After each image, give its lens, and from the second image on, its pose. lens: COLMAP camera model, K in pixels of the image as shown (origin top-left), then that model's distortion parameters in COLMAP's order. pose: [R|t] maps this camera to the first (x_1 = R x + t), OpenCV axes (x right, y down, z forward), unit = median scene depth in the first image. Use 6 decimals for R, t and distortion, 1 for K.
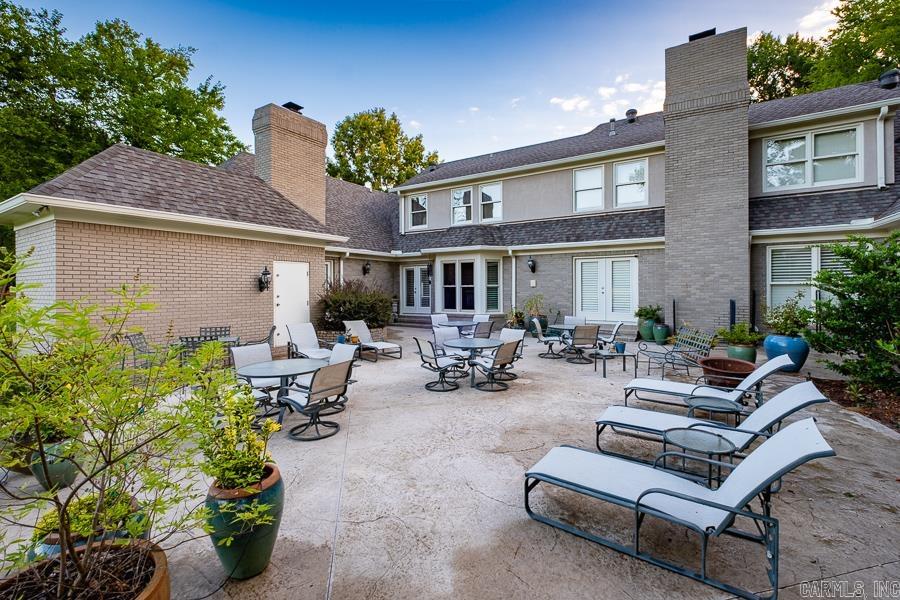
lens RADIAL K [[391.1, 0, 452.2], [0, 391.1, 288.7], [0, 0, 1]] dist [-0.002462, -0.000677]
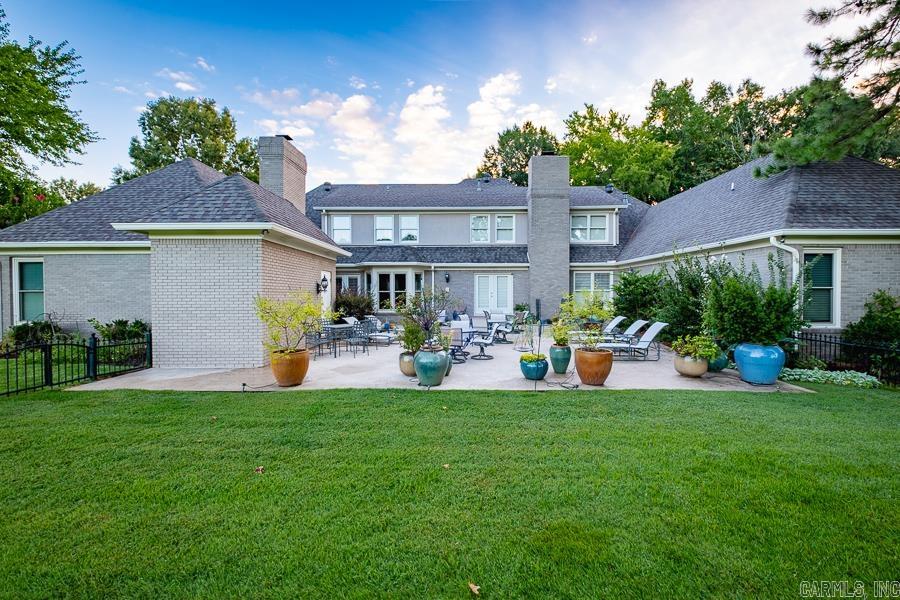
lens RADIAL K [[384.5, 0, 450.0], [0, 384.5, 300.0], [0, 0, 1]] dist [0.002076, 0.000038]
pose [[0.854332, -0.005895, 0.519694, -0.529156], [0.000398, 0.999943, 0.010688, 0.008977], [-0.519727, -0.008924, 0.854286, -0.228160]]
